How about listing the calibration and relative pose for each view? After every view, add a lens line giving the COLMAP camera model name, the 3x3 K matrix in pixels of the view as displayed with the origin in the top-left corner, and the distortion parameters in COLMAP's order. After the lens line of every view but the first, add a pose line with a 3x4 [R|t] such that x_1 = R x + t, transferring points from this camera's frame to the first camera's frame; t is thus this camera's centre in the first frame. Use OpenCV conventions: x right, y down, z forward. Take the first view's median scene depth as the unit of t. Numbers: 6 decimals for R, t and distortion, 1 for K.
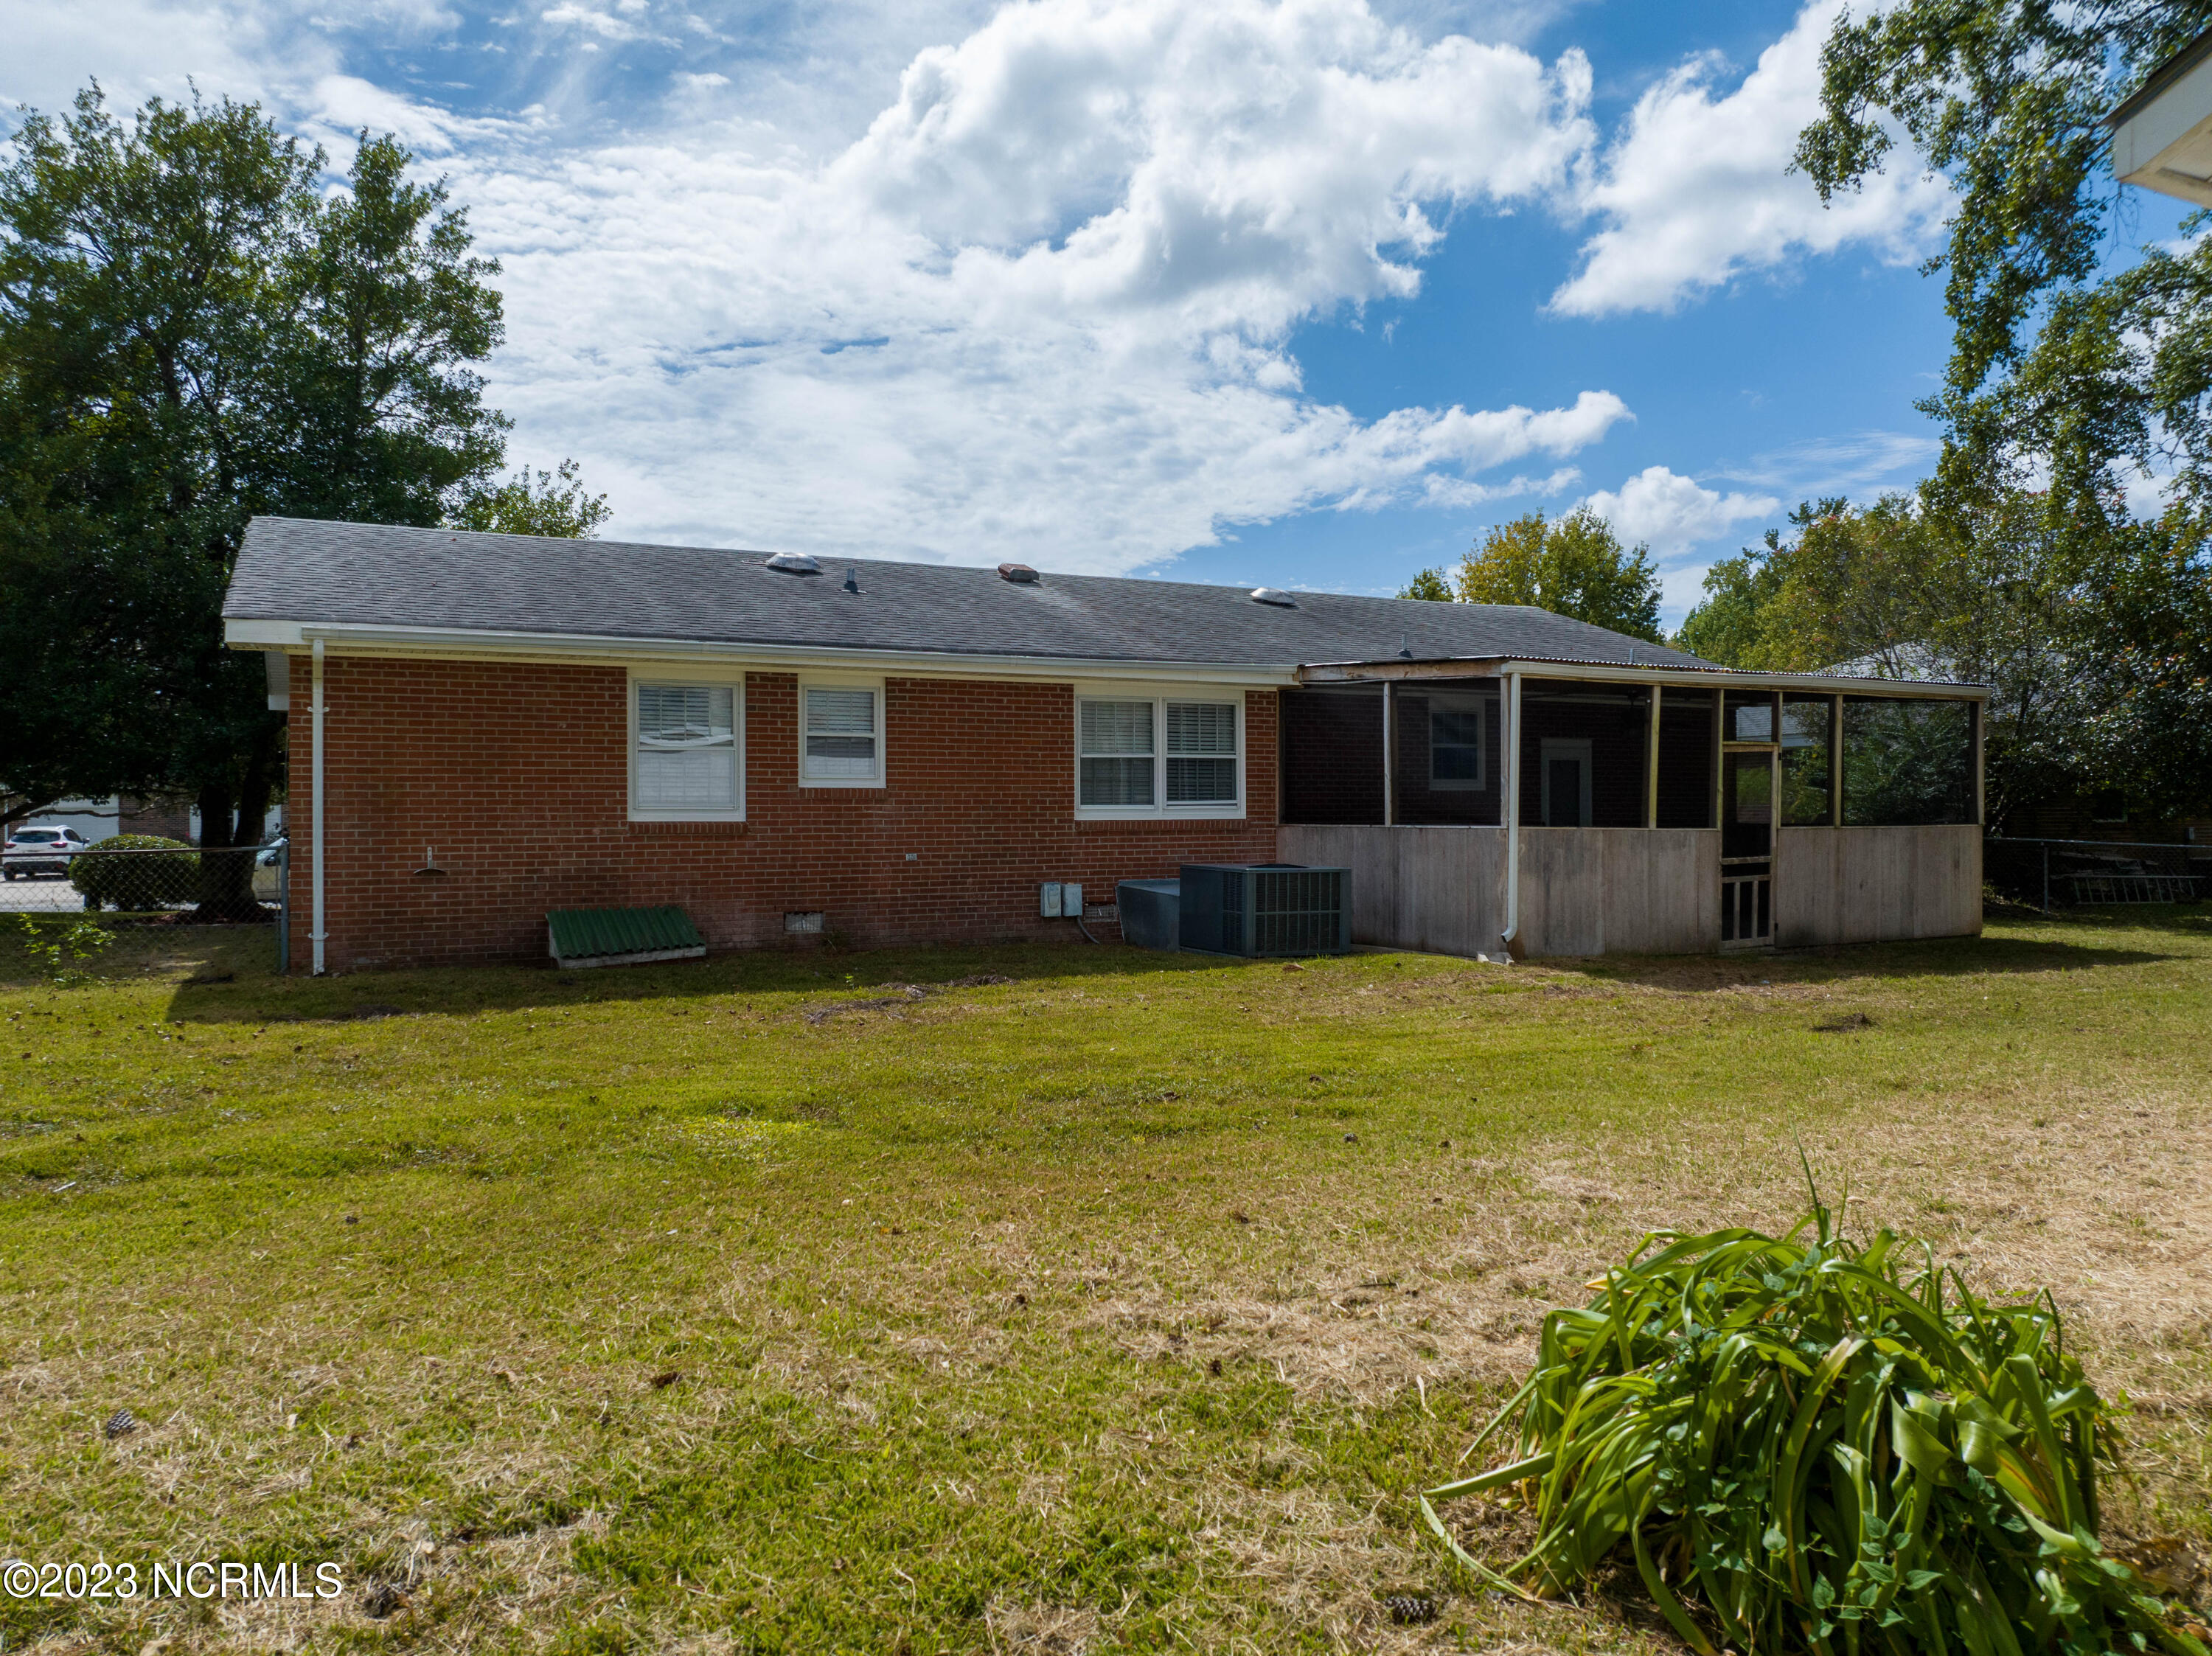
lens RADIAL K [[1601.5, 0, 1106.0], [0, 1601.5, 828.0], [0, 0, 1]] dist [-0.033005, 0.033483]
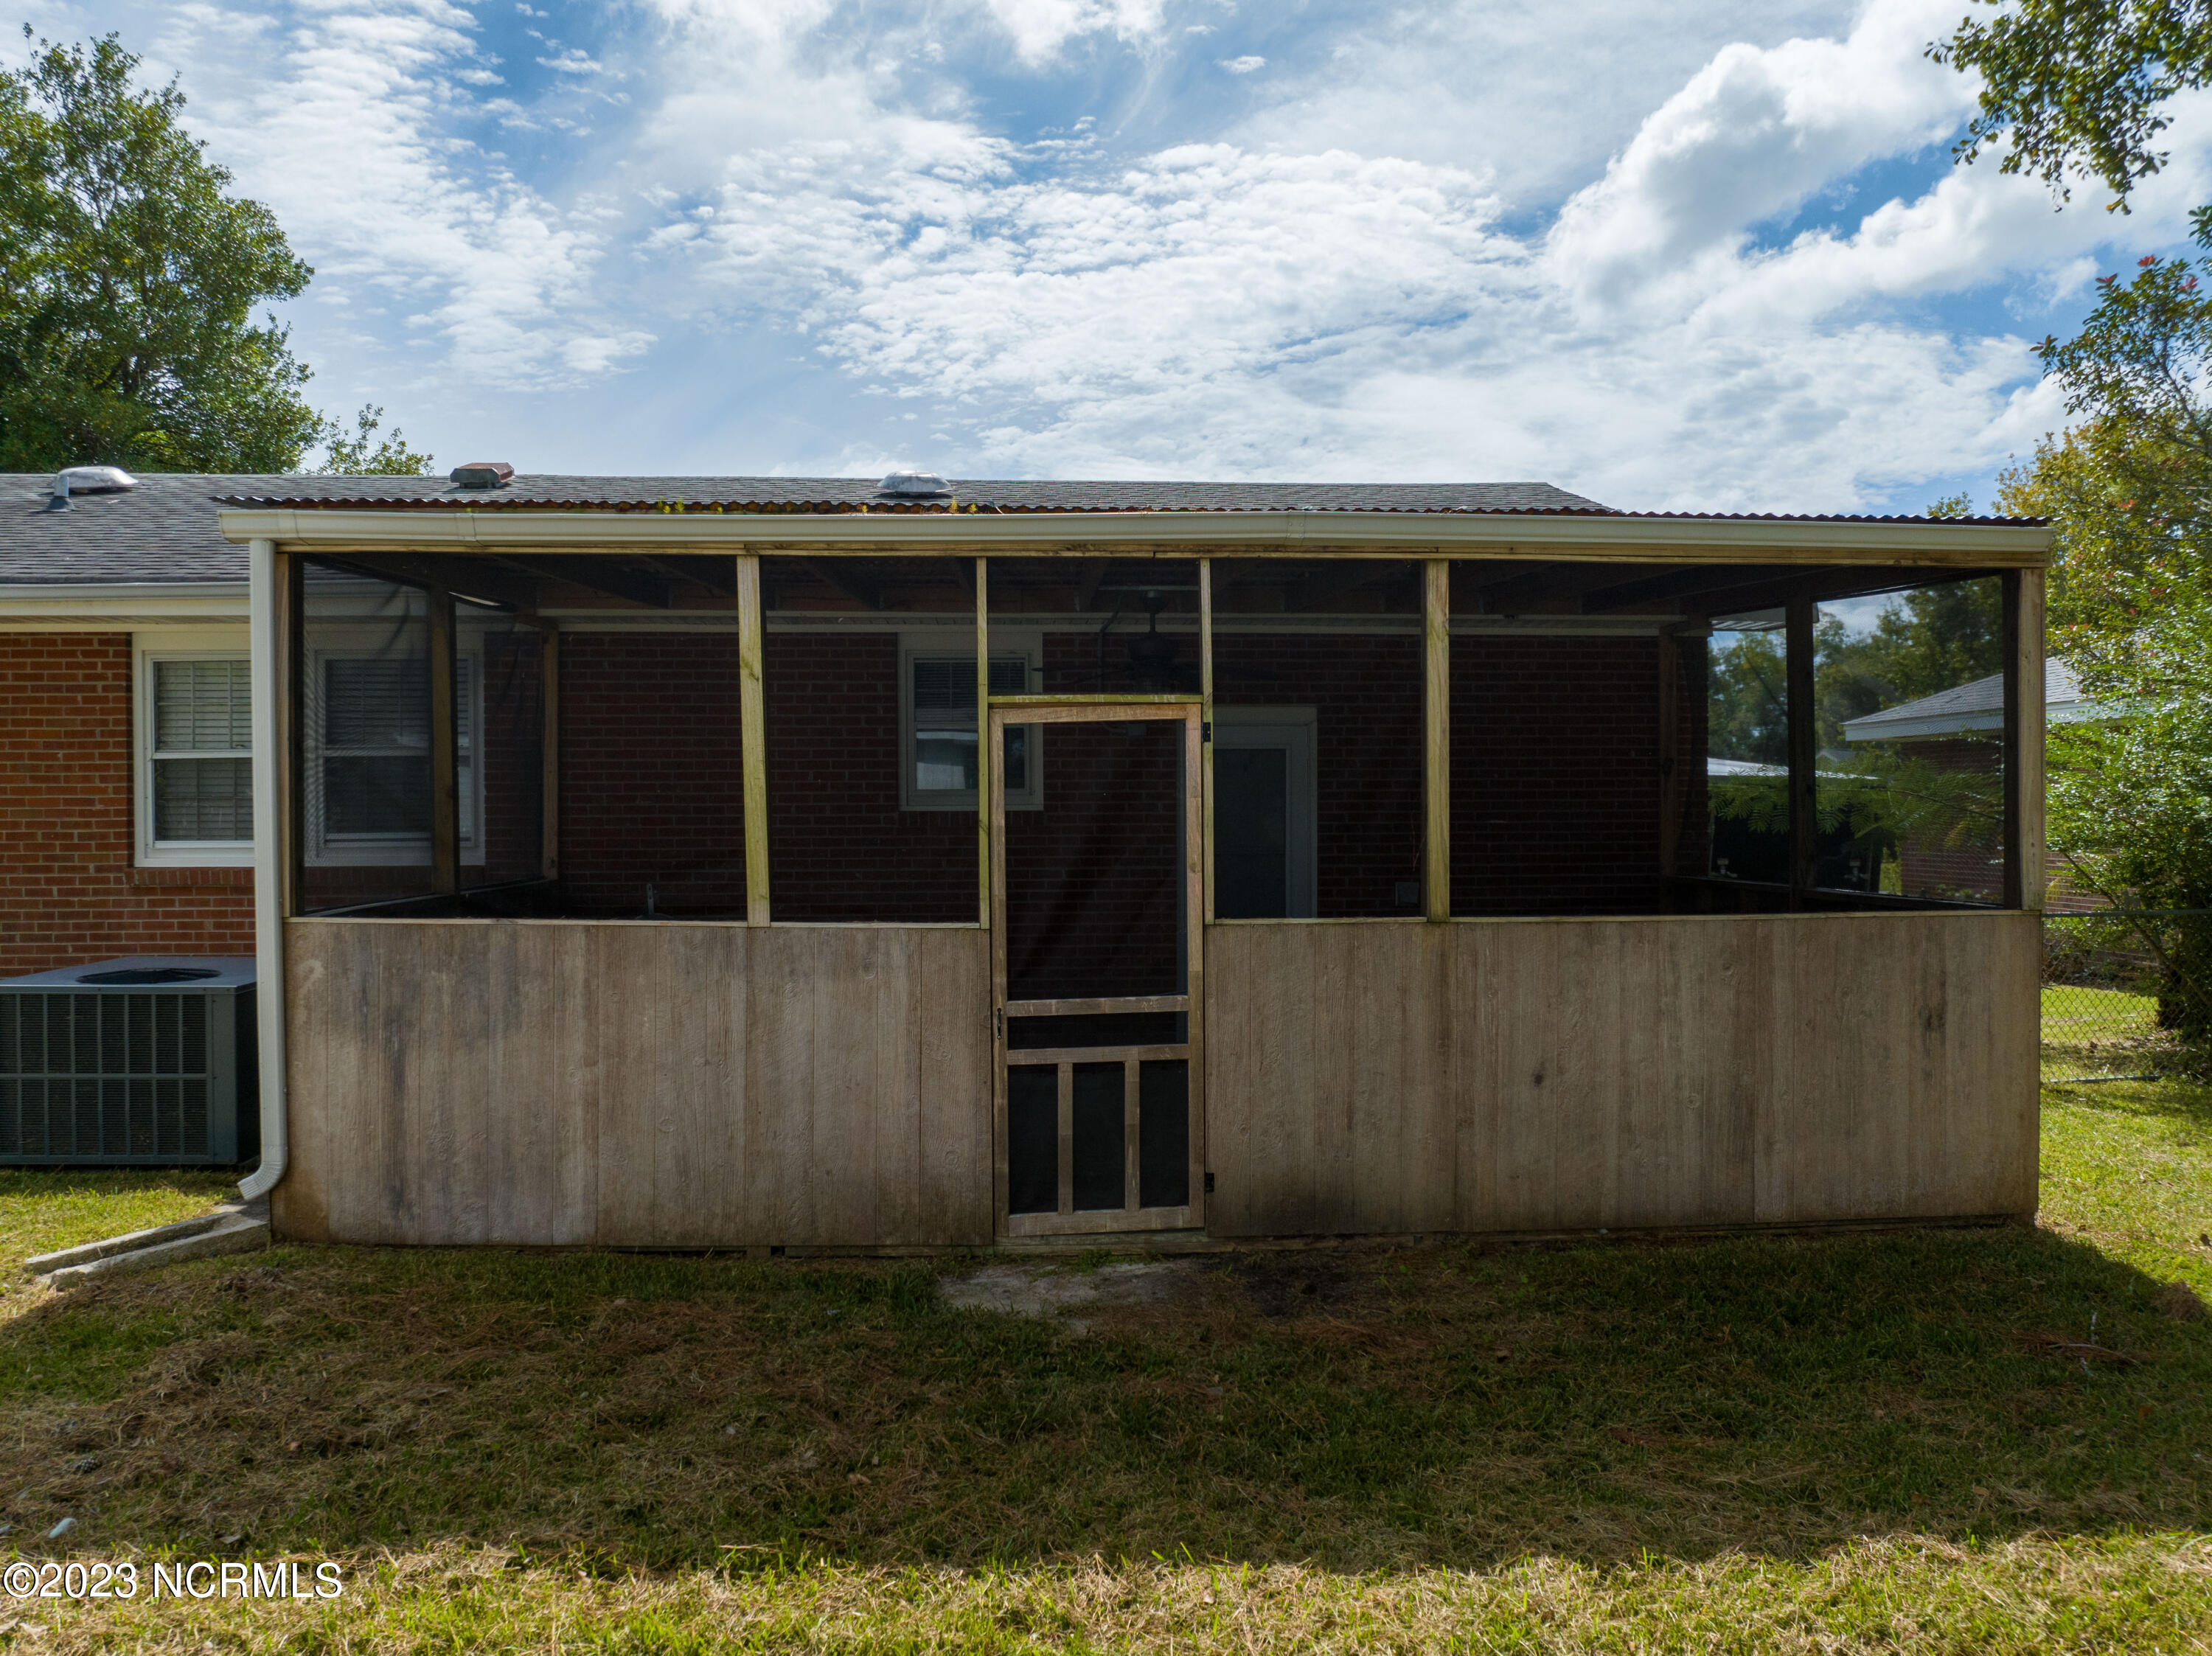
lens RADIAL K [[1568.2, 0, 1101.6], [0, 1568.2, 870.0], [0, 0, 1]] dist [-0.058197, 0.043872]
pose [[0.918296, 0.017538, -0.395507, 0.525217], [-0.004425, 0.999411, 0.034043, -0.024381], [0.395870, -0.029511, 0.917832, 0.622449]]
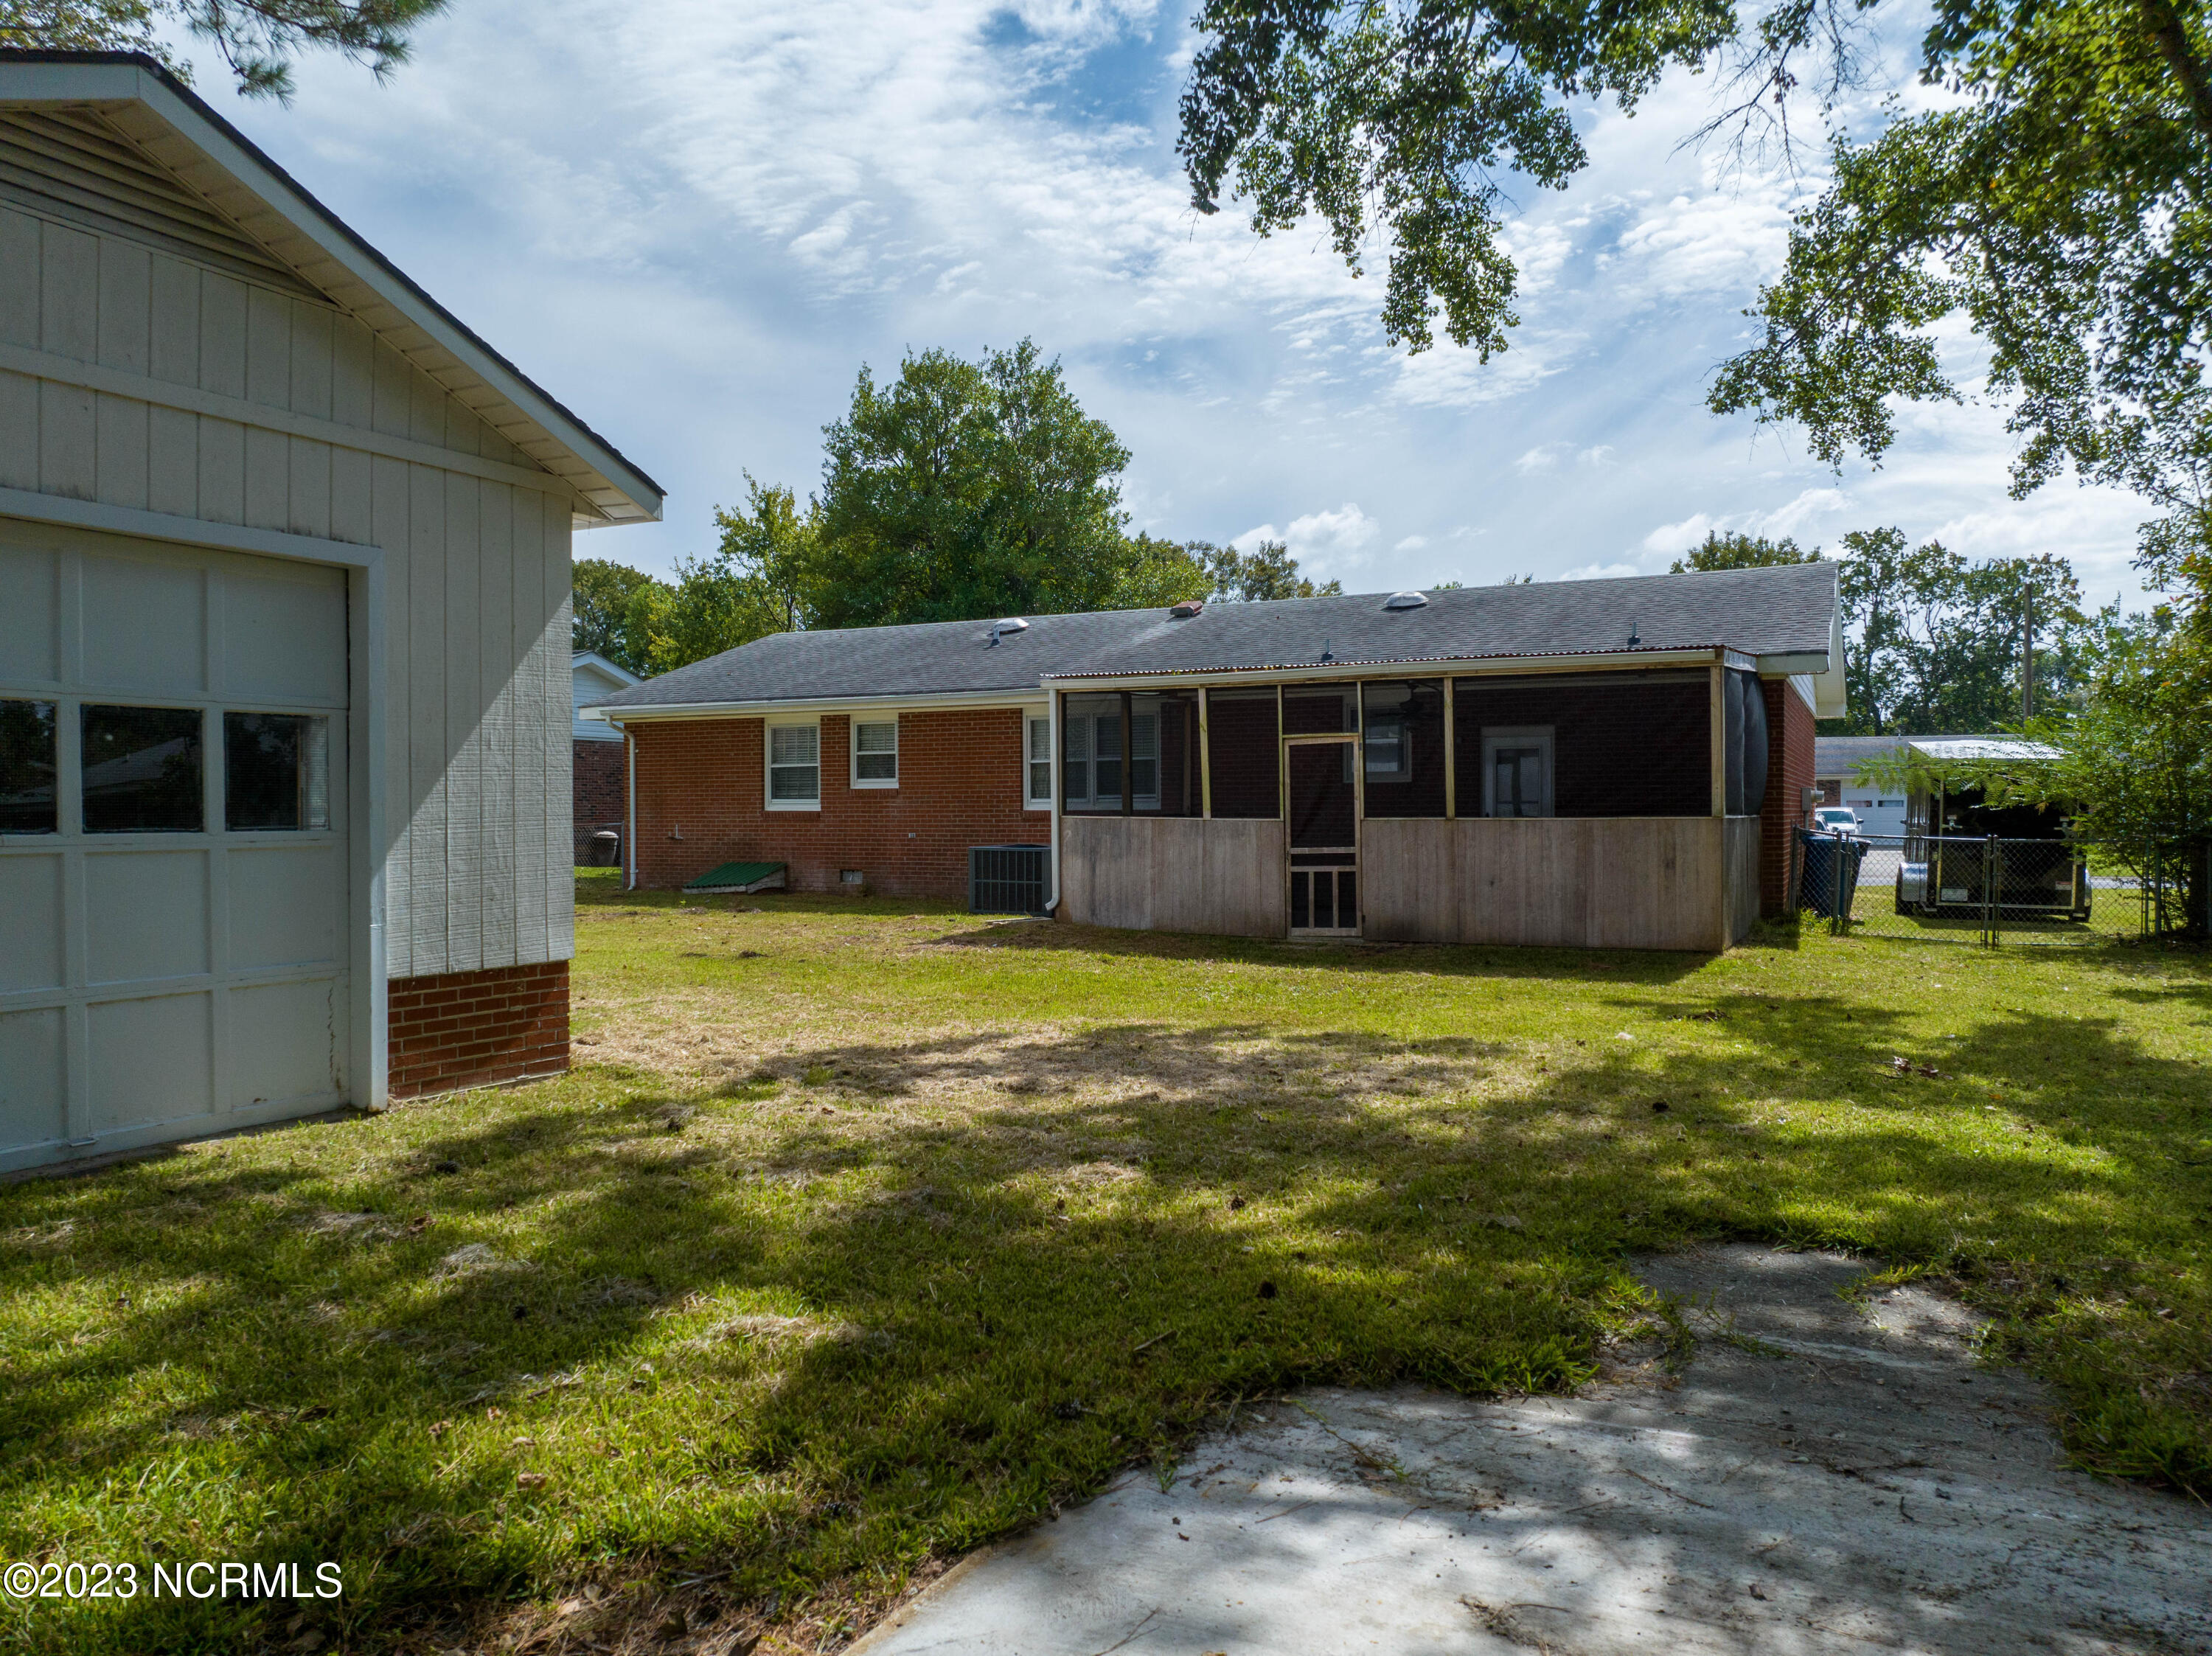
lens RADIAL K [[1594.1, 0, 1106.0], [0, 1594.1, 828.0], [0, 0, 1]] dist [-0.047956, 0.036105]
pose [[0.598791, 0.011210, -0.800827, 1.083762], [-0.003742, 0.999930, 0.011199, -0.004987], [0.800896, -0.003710, 0.598791, 0.261586]]
